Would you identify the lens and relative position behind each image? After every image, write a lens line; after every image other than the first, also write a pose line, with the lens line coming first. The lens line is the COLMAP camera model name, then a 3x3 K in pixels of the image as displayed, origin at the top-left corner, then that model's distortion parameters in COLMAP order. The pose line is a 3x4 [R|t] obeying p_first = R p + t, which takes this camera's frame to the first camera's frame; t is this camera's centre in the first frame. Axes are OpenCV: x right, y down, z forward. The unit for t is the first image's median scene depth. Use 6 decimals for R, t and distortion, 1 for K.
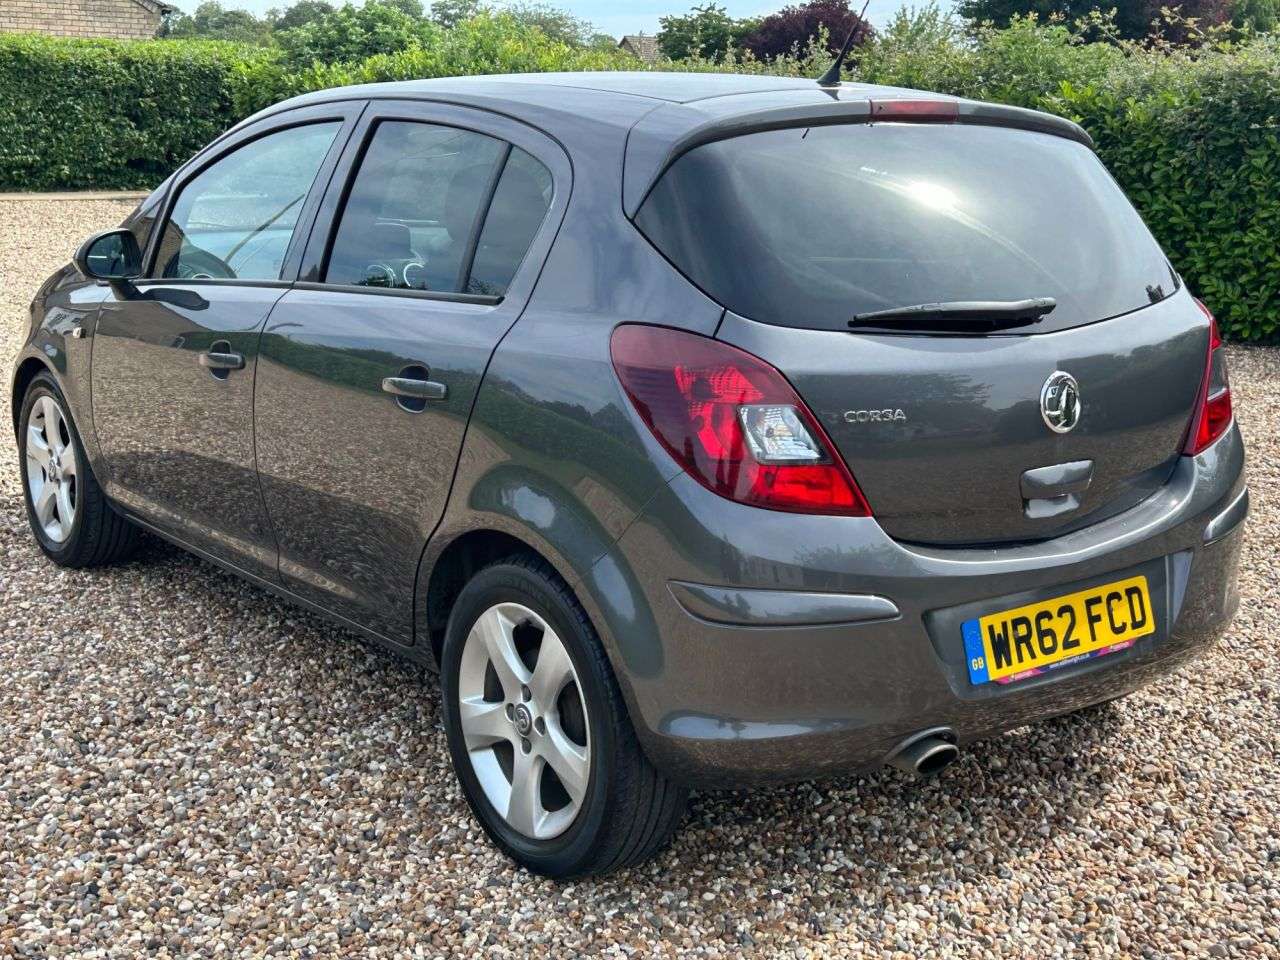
lens RADIAL K [[1682.6, 0, 639.9], [0, 1682.6, 453.8], [0, 0, 1]] dist [0.167386, -0.461663]
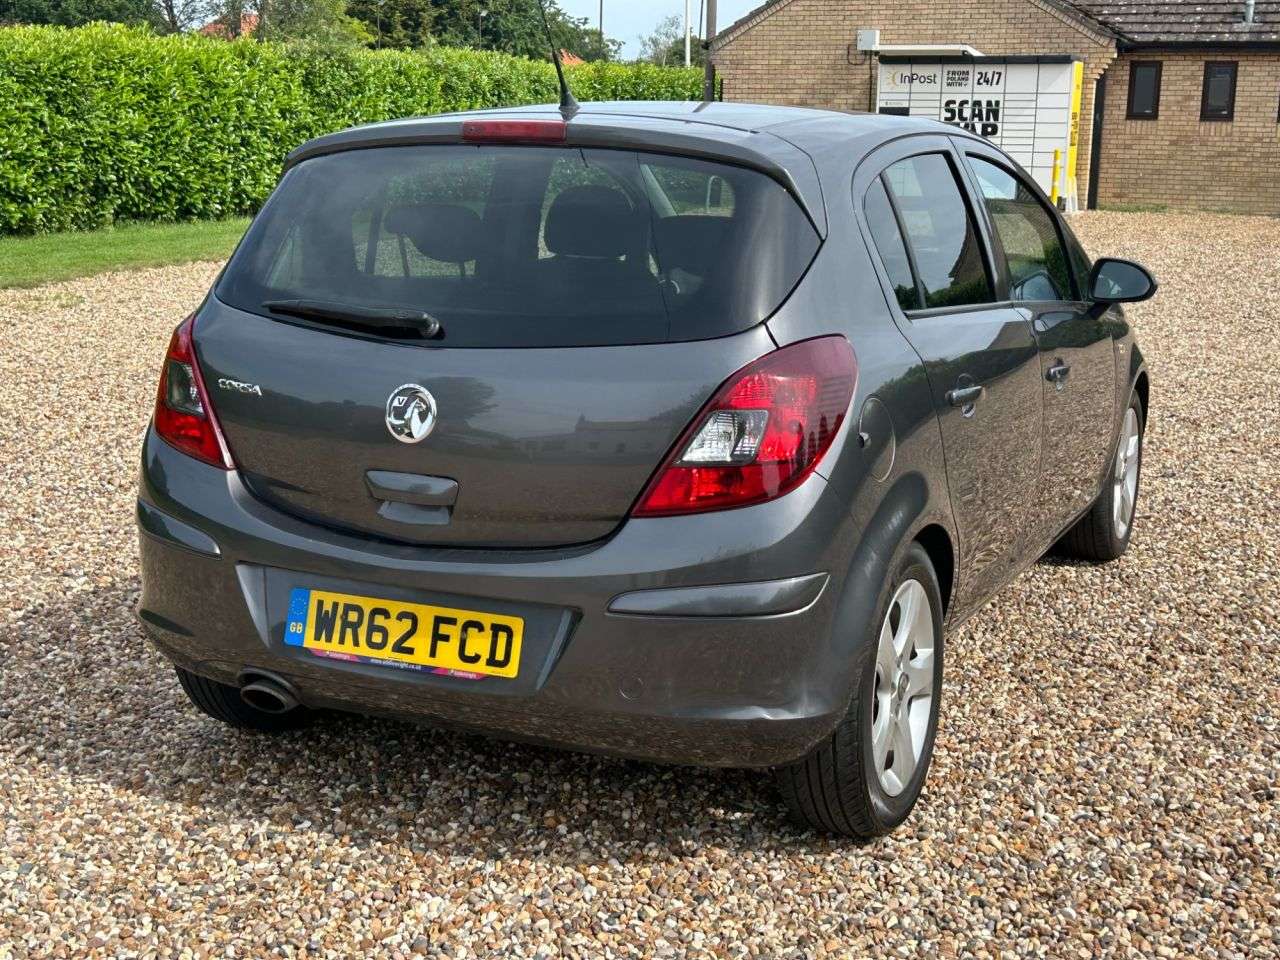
lens RADIAL K [[1672.1, 0, 646.4], [0, 1672.1, 485.2], [0, 0, 1]] dist [0.192487, -0.562723]
pose [[0.457641, 0.173396, -0.872066, 1.201358], [-0.184093, 0.978026, 0.097856, -0.113122], [0.869870, 0.115758, 0.479506, 0.632430]]
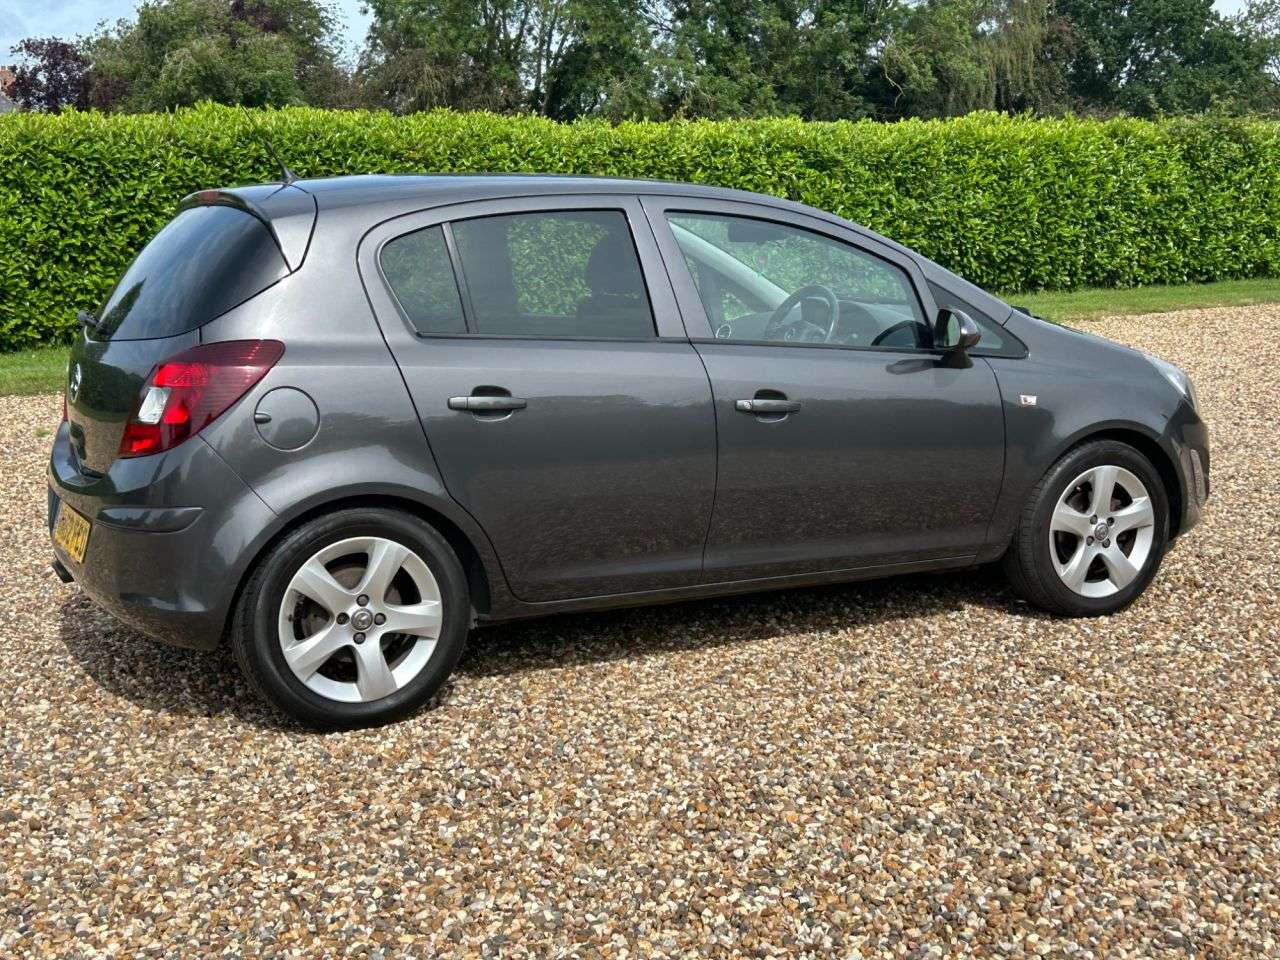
lens RADIAL K [[1672.1, 0, 646.4], [0, 1672.1, 485.2], [0, 0, 1]] dist [0.192487, -0.562723]
pose [[-0.181900, 0.145652, -0.972470, 1.655868], [-0.192645, 0.964525, 0.180496, -0.317489], [0.964261, 0.220174, -0.147388, 1.732967]]
